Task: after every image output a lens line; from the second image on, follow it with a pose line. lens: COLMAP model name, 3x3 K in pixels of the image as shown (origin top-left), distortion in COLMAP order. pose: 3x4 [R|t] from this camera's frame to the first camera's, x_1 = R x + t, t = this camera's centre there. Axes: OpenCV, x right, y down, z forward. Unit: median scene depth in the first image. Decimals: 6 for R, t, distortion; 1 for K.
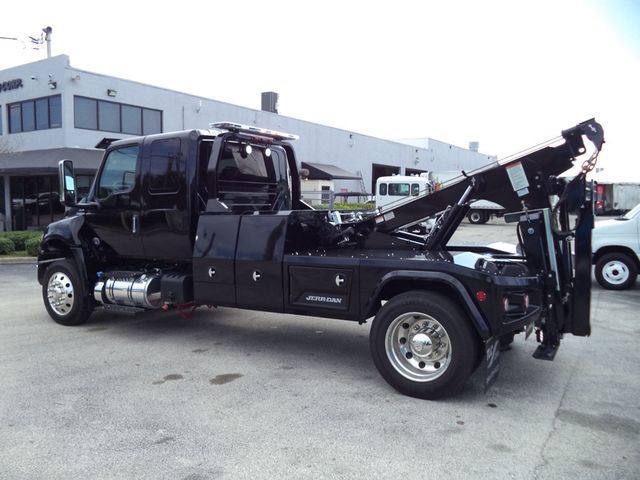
lens RADIAL K [[520.8, 0, 319.0], [0, 520.8, 238.6], [0, 0, 1]] dist [-0.028631, -0.003436]
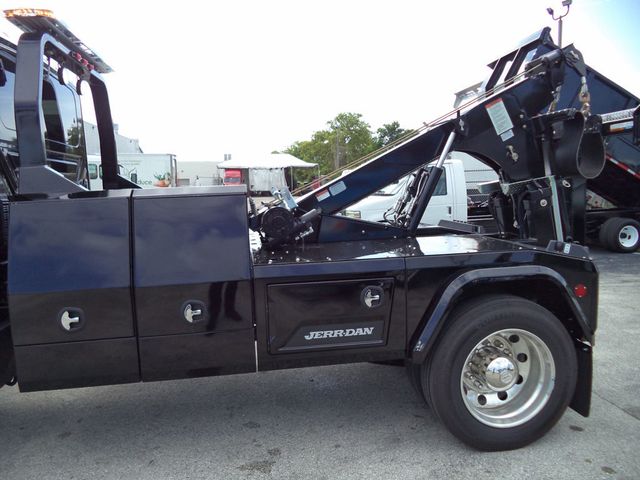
lens RADIAL K [[522.6, 0, 317.6], [0, 522.6, 239.3], [0, 0, 1]] dist [-0.014305, -0.015429]
pose [[0.764088, -0.077246, 0.640470, -0.360252], [0.061092, 0.997008, 0.047364, -0.017581], [-0.642213, 0.002937, 0.766521, 0.537871]]
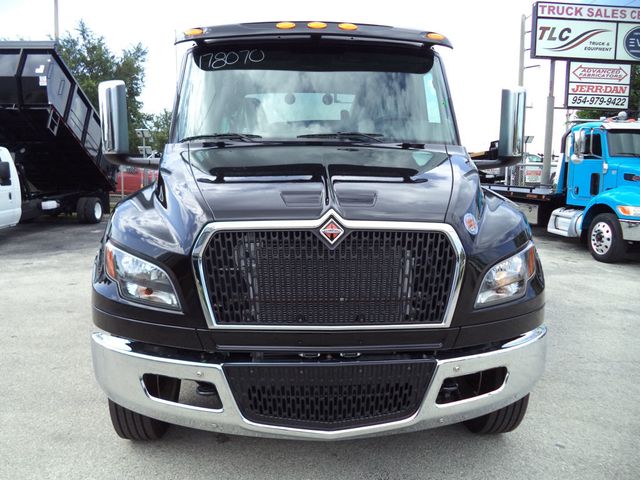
lens RADIAL K [[526.2, 0, 320.5], [0, 526.2, 242.6], [0, 0, 1]] dist [-0.025061, 0.002040]
pose [[-0.538408, -0.114328, 0.834893, -1.093283], [0.055563, 0.983782, 0.170548, -0.101198], [-0.840850, 0.138213, -0.523324, 1.793055]]
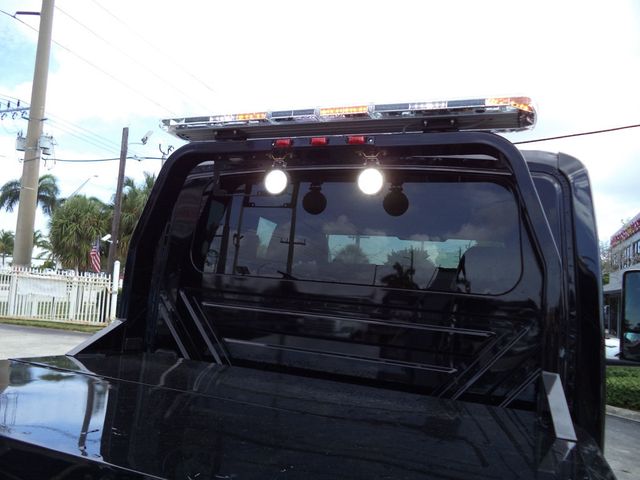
lens RADIAL K [[517.5, 0, 329.9], [0, 517.5, 227.4], [0, 0, 1]] dist [-0.021512, -0.001642]
pose [[0.175535, -0.104605, -0.978900, 0.226827], [-0.149259, 0.980017, -0.131489, -0.127718], [0.973093, 0.169190, 0.156414, 1.219442]]
